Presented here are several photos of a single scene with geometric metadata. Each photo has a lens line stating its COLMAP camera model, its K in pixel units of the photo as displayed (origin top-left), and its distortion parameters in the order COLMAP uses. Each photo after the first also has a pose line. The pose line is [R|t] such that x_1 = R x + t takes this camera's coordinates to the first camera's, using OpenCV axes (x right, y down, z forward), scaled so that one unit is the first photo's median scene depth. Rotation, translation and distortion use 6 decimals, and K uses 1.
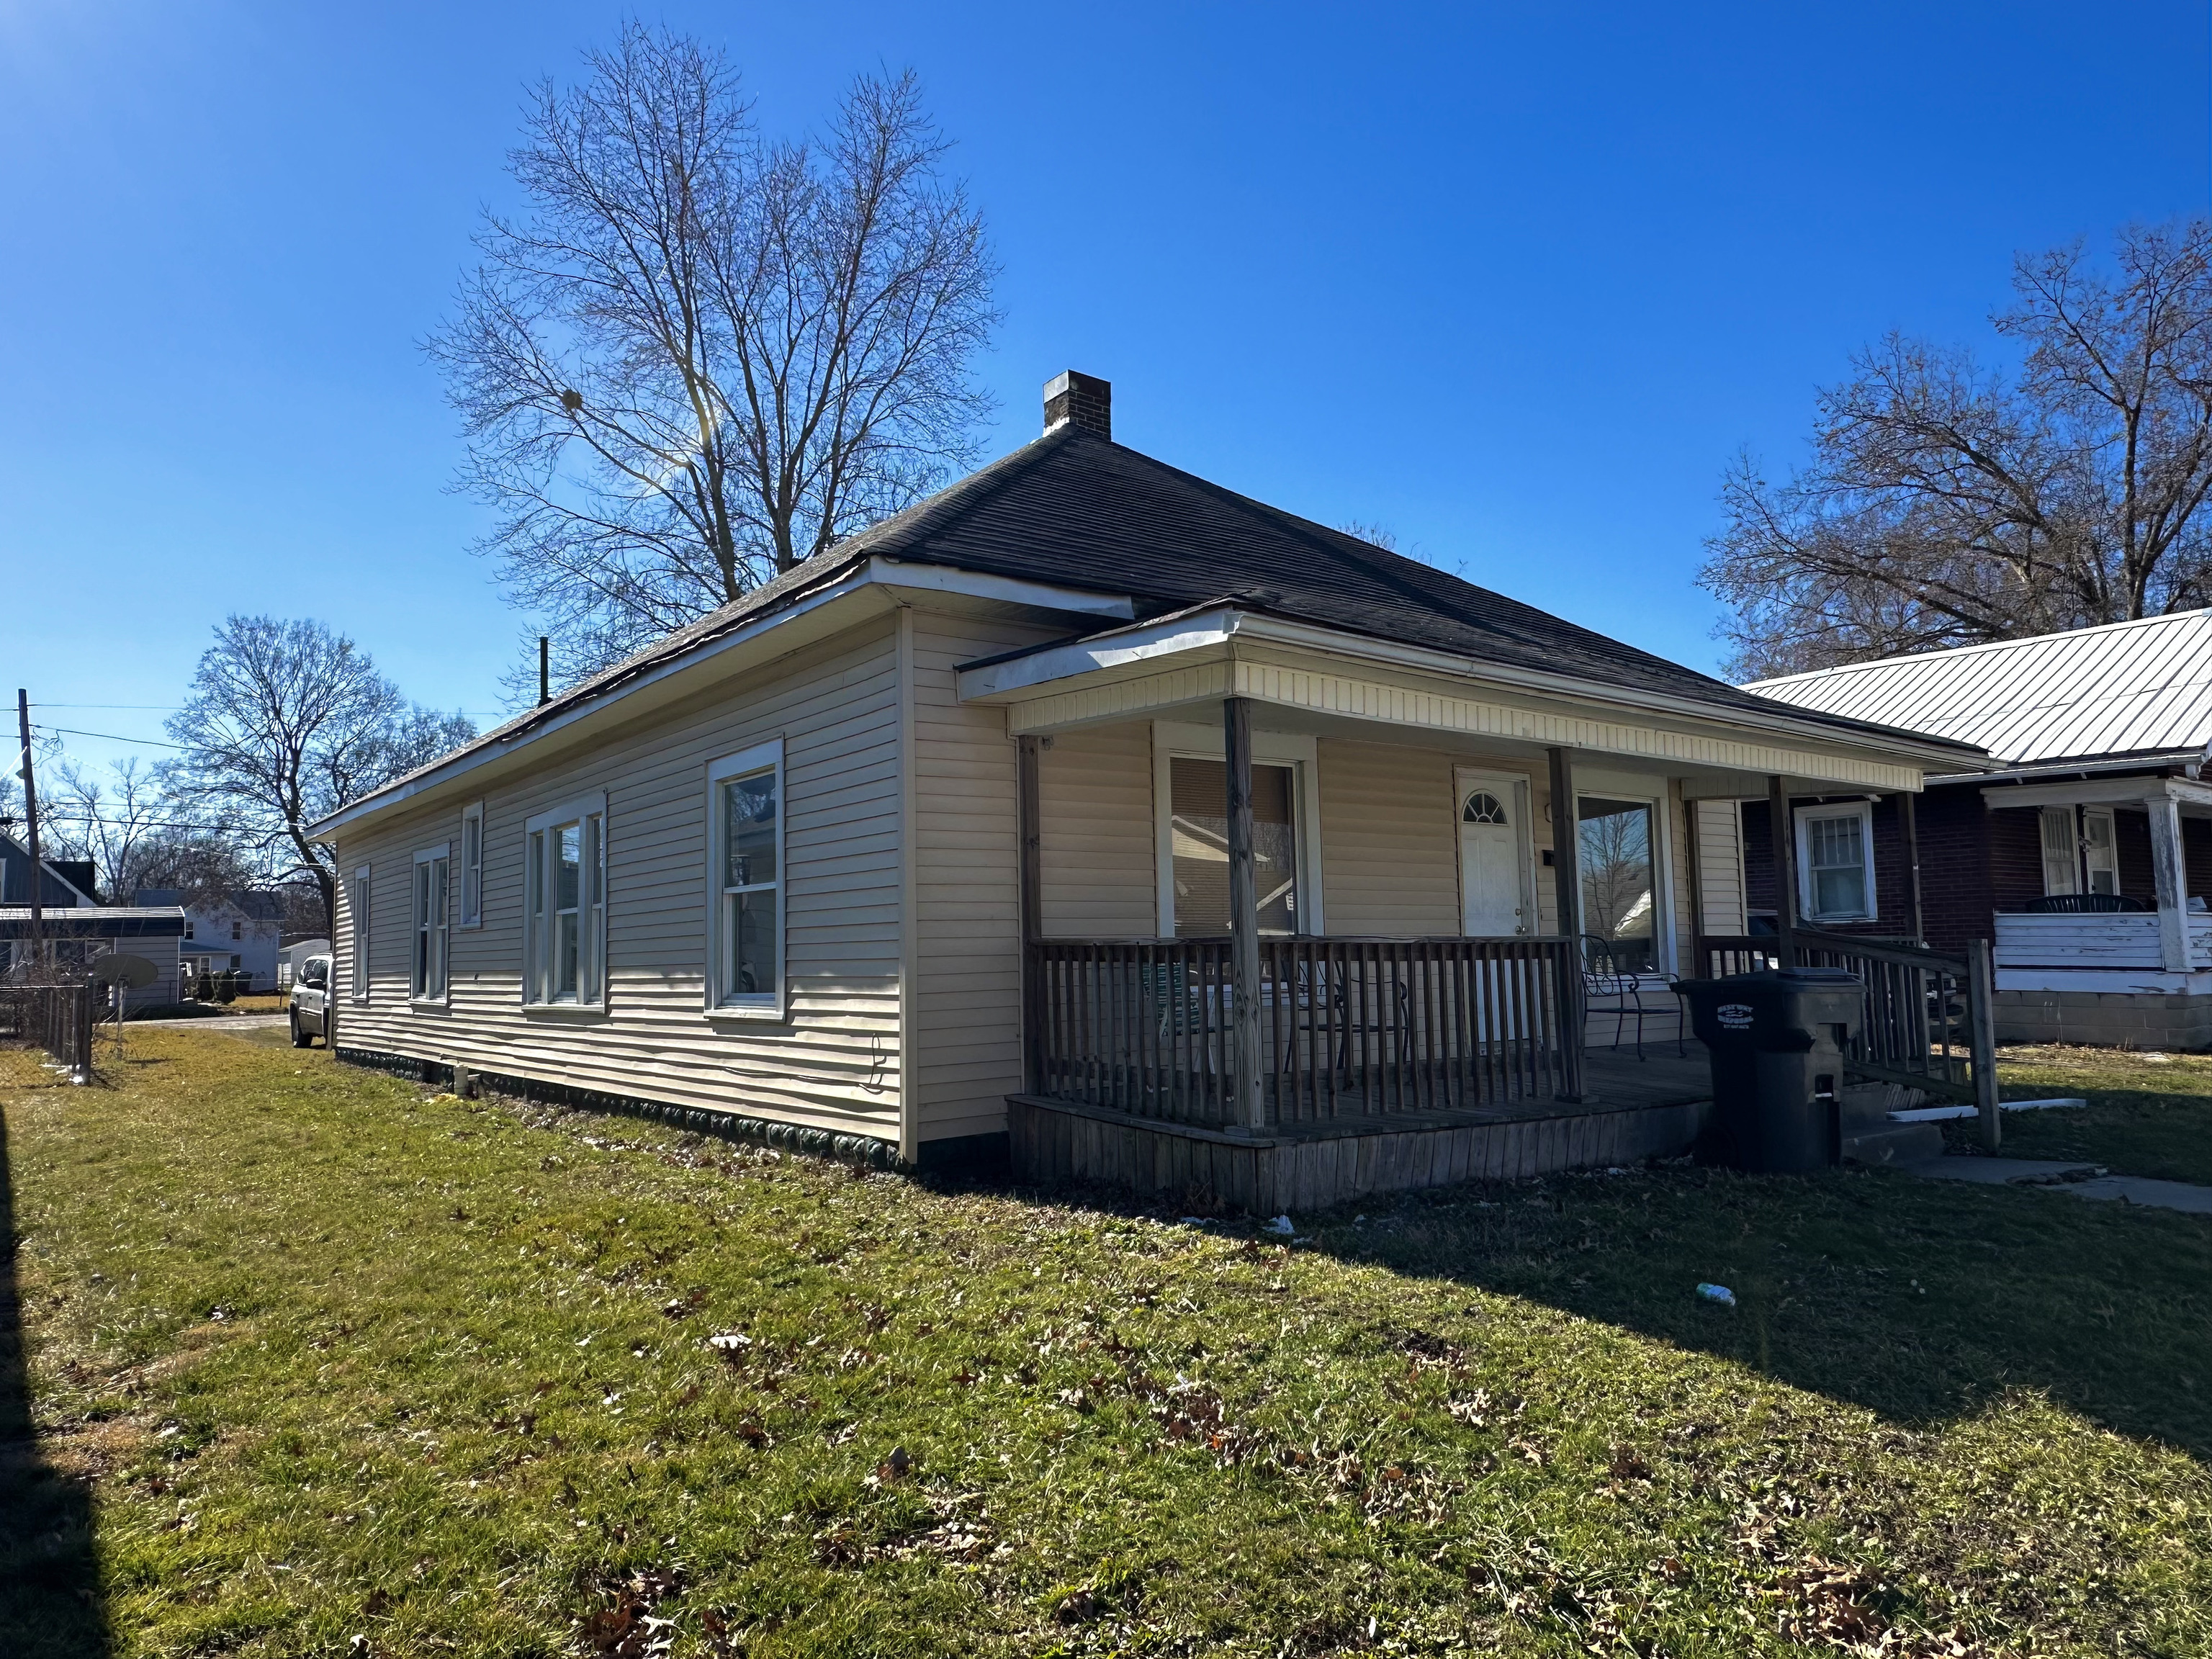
lens RADIAL K [[1457.6, 0, 1106.0], [0, 1457.6, 829.5], [0, 0, 1]] dist [0.006925, 0.002587]
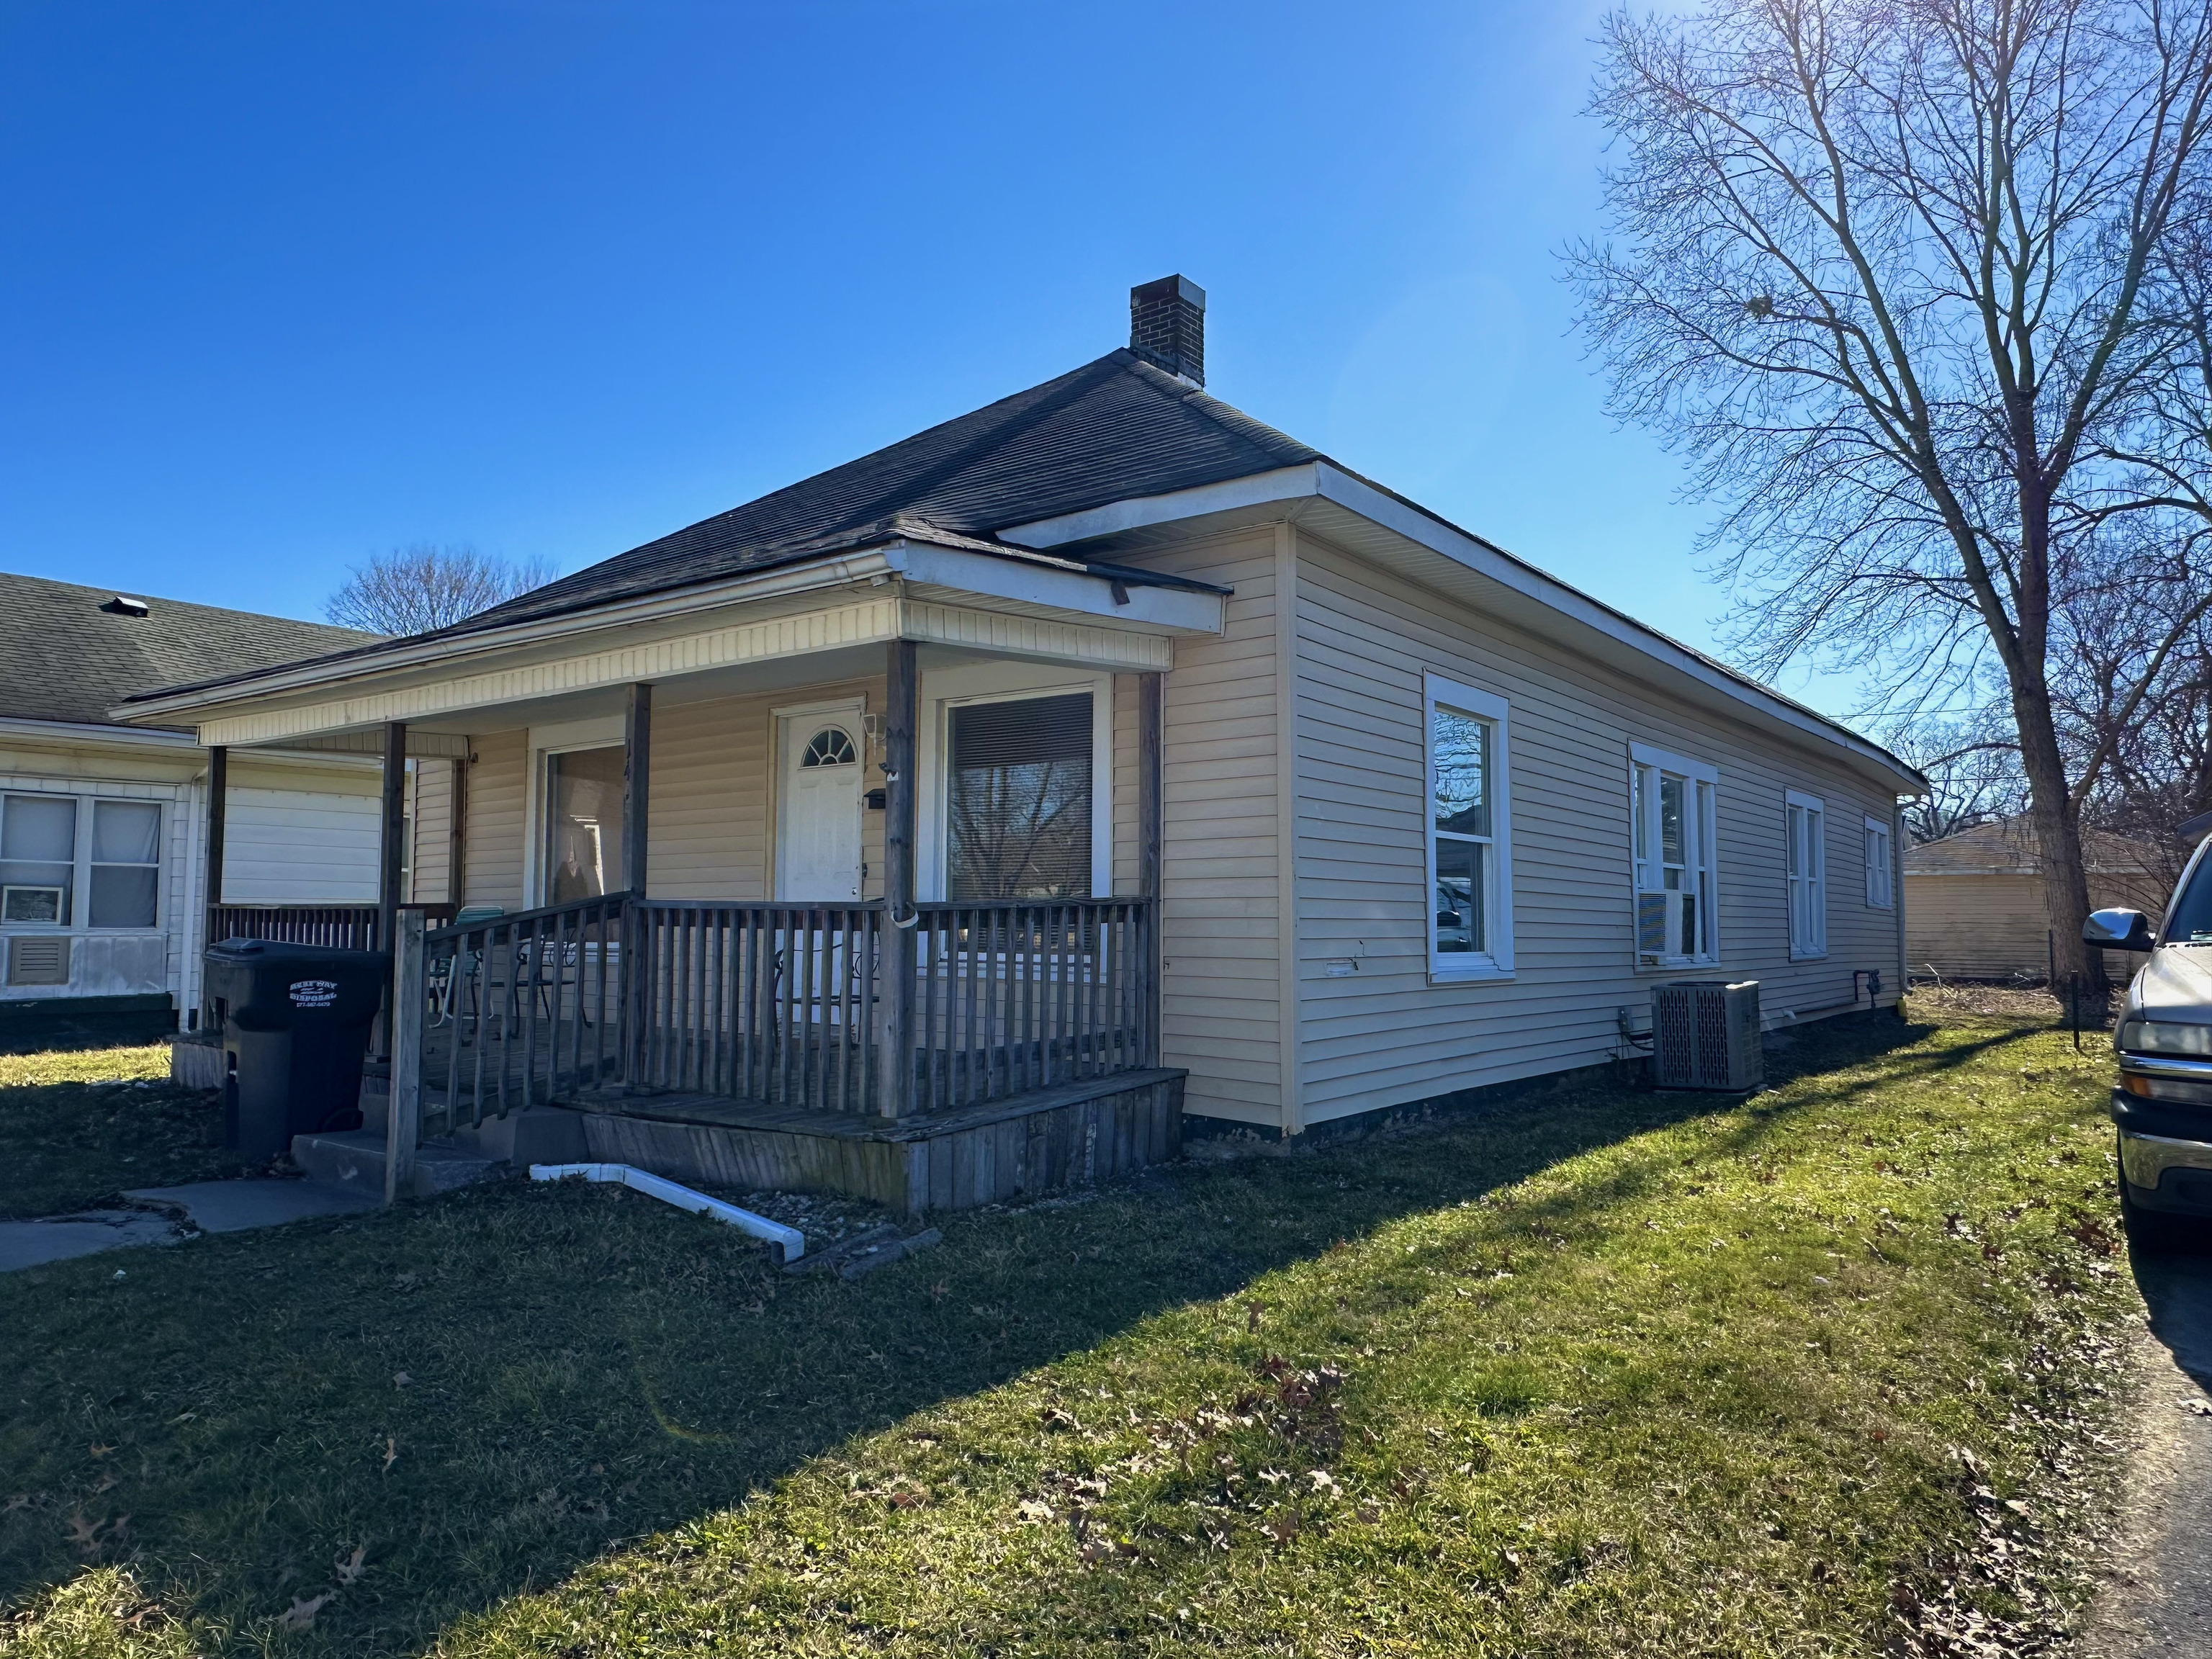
lens RADIAL K [[1417.8, 0, 1106.0], [0, 1417.8, 829.5], [0, 0, 1]] dist [0.009810, 0.002501]
pose [[0.264305, -0.043602, -0.963453, 1.060523], [0.077247, 0.996725, -0.023916, 0.062697], [0.961341, -0.068103, 0.266807, 0.914321]]
